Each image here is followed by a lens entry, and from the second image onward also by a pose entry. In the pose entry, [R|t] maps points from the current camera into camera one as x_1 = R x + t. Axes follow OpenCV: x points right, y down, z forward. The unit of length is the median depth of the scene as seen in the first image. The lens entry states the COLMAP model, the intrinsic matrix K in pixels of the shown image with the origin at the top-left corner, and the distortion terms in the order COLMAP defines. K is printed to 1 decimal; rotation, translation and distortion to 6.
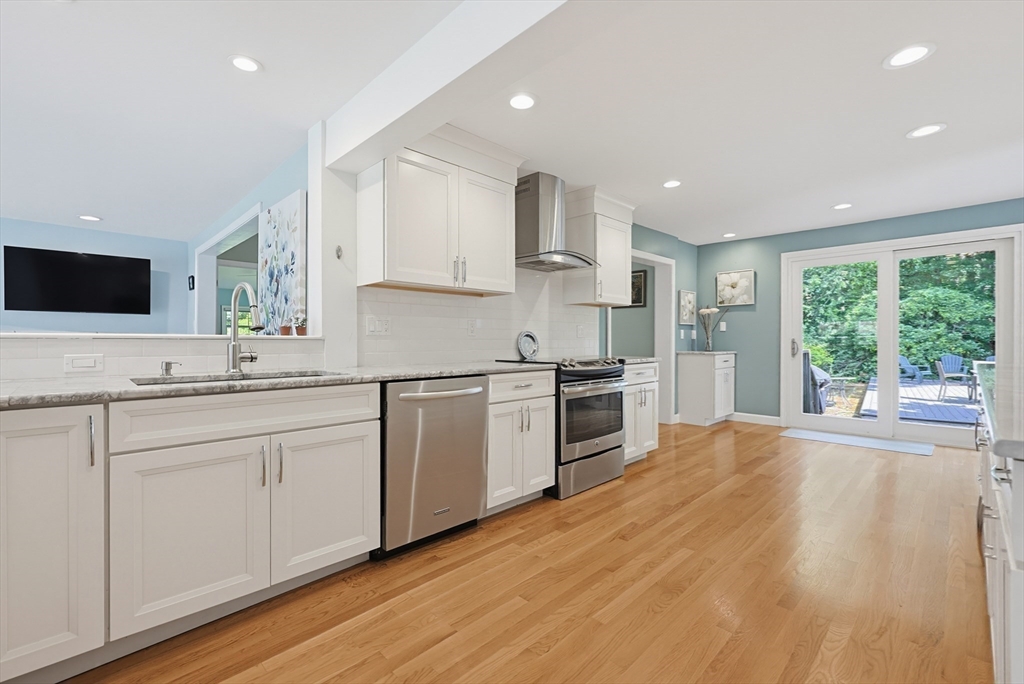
lens RADIAL K [[442.1, 0, 514.3], [0, 442.1, 341.0], [0, 0, 1]] dist [0.000202, -0.001361]
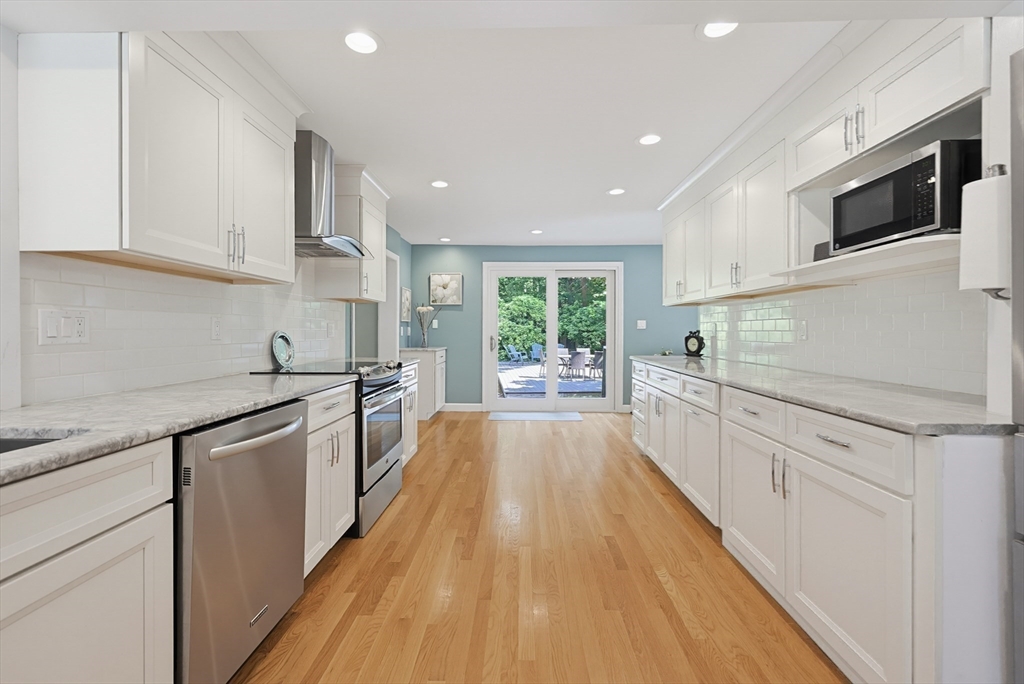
lens RADIAL K [[442.1, 0, 511.6], [0, 442.1, 335.5], [0, 0, 1]] dist [0.000202, -0.001361]
pose [[0.719931, -0.002636, 0.694041, -0.172910], [-0.003512, 0.999966, 0.007441, -0.017440], [-0.694037, -0.007795, 0.719897, 0.135288]]
